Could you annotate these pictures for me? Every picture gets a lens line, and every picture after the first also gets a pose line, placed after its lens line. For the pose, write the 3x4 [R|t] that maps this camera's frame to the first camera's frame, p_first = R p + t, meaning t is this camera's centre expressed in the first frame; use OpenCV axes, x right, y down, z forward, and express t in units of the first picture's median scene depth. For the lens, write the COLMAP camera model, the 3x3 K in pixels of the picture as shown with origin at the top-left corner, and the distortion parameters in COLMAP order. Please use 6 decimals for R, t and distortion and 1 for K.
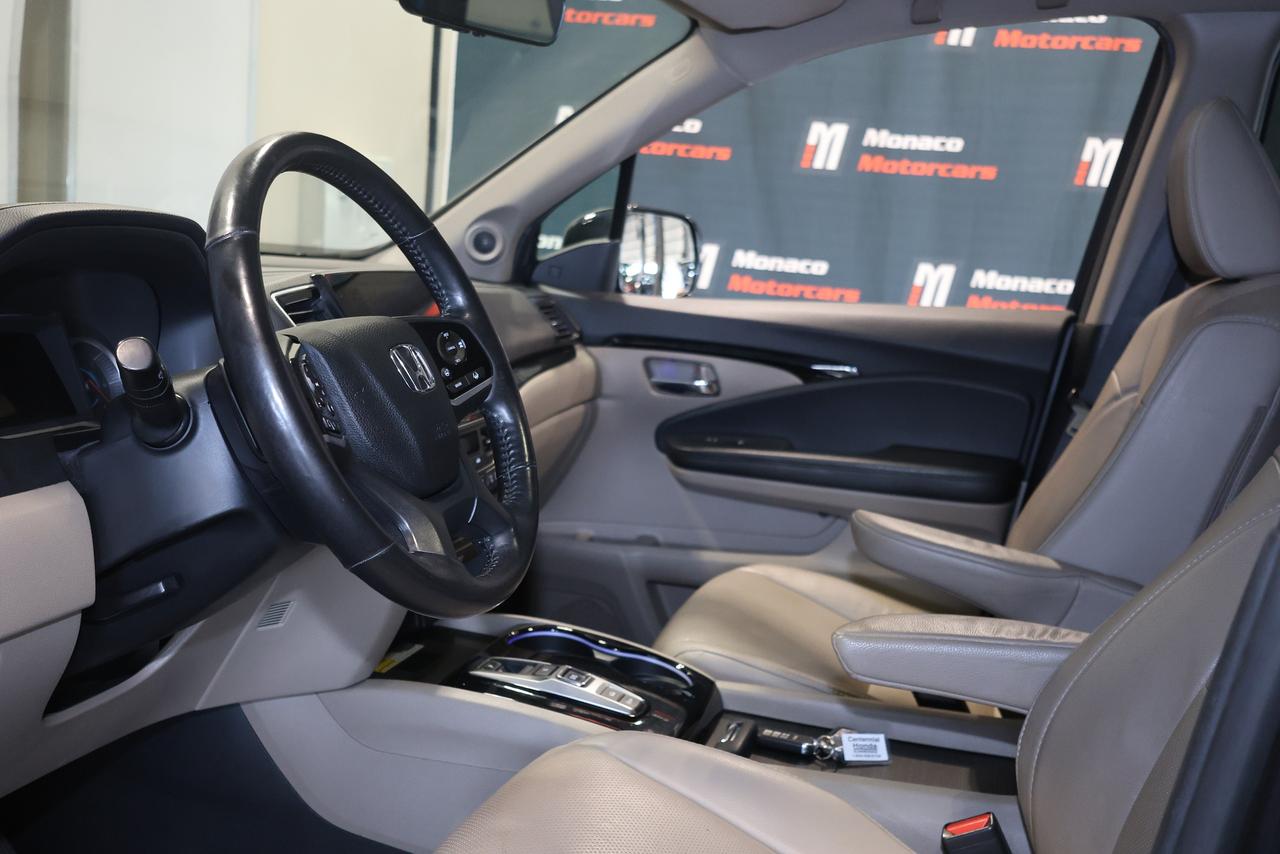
lens RADIAL K [[1384.8, 0, 640.0], [0, 1384.8, 427.0], [0, 0, 1]] dist [0.012655, 0.003337]
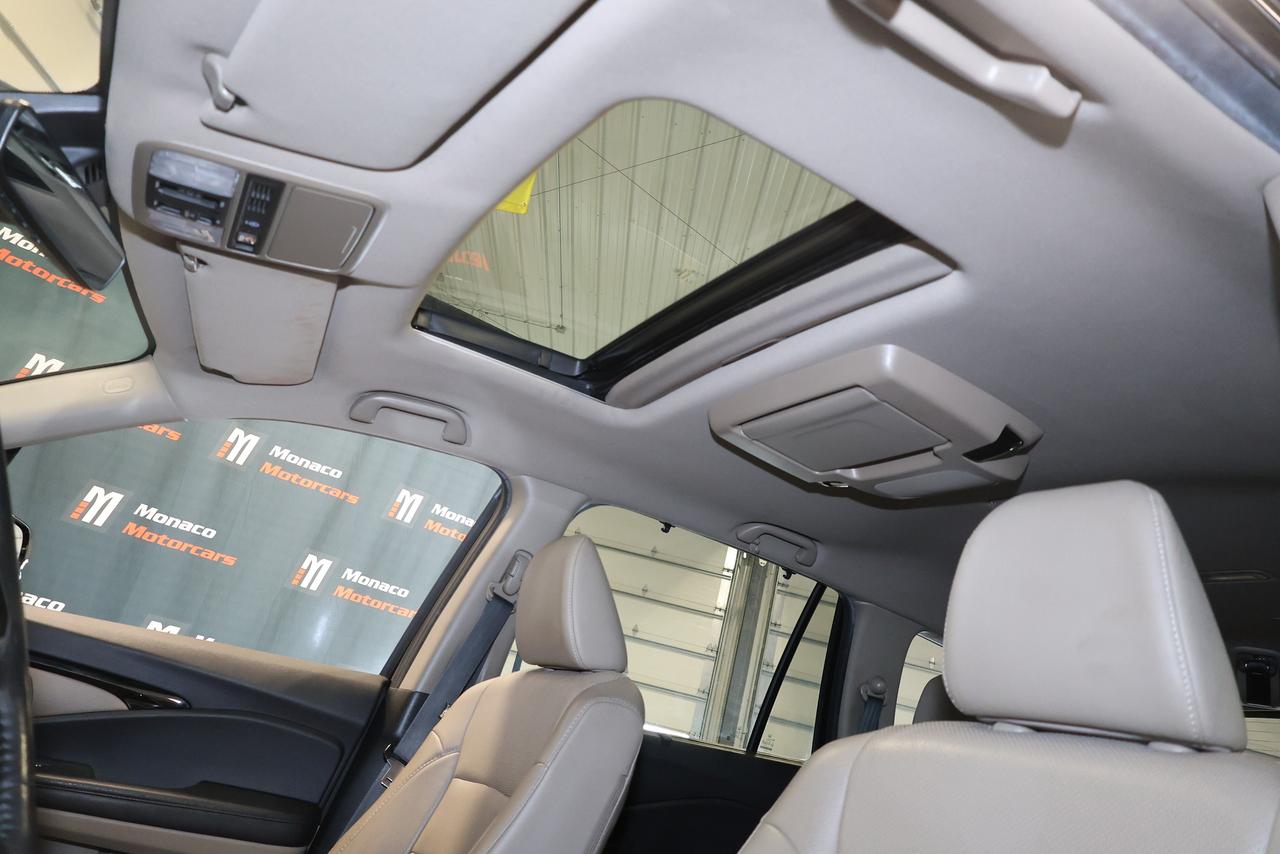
lens RADIAL K [[887.7, 0, 640.0], [0, 887.7, 427.0], [0, 0, 1]] dist [-0.007921, 0.009387]
pose [[0.683791, 0.337107, 0.647139, -0.118076], [-0.072677, 0.913938, -0.399294, 0.011884], [-0.726049, 0.226001, 0.649442, 0.266193]]
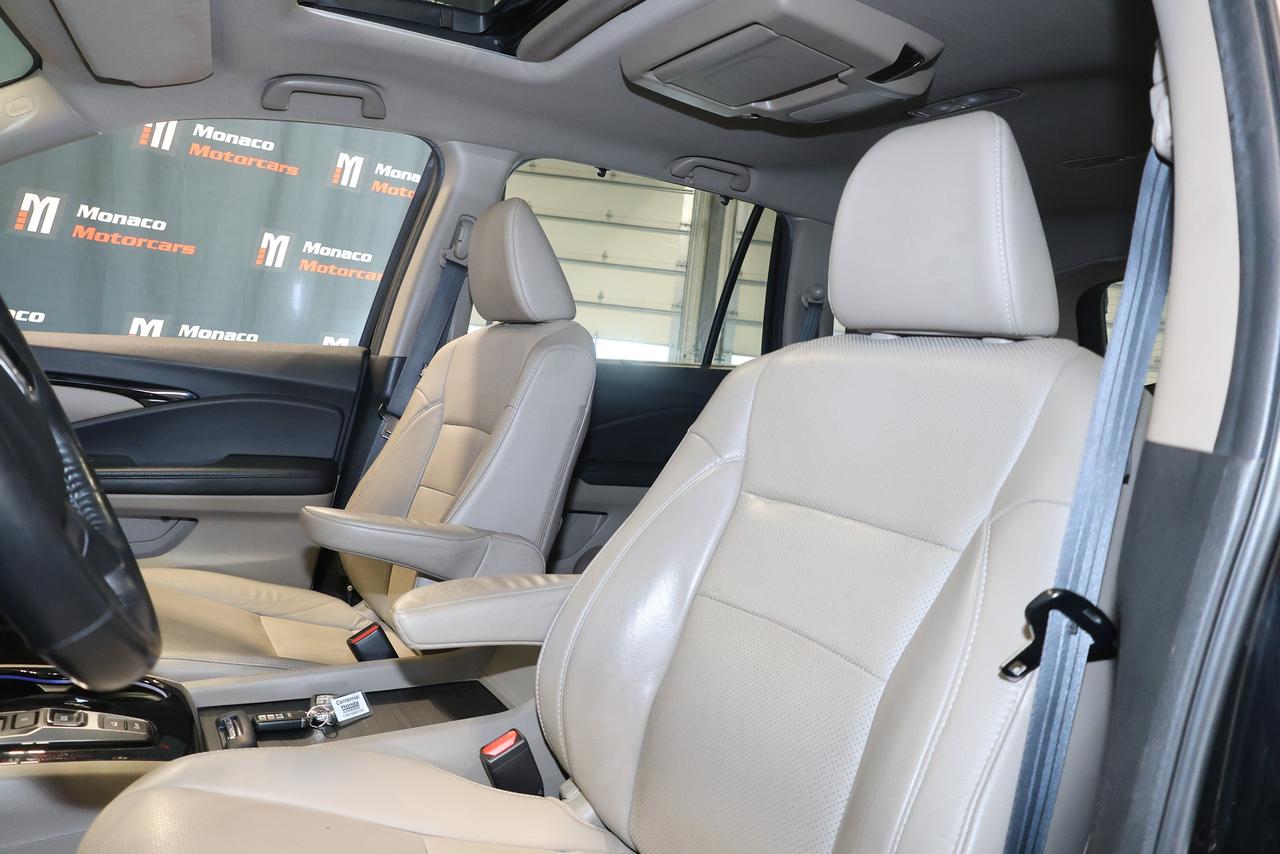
lens RADIAL K [[887.7, 0, 640.0], [0, 887.7, 427.0], [0, 0, 1]] dist [-0.007921, 0.009387]
pose [[0.681124, -0.046459, 0.730692, -0.141929], [0.056579, 0.998340, 0.010735, 0.000826], [-0.729978, 0.034030, 0.682623, 0.206340]]
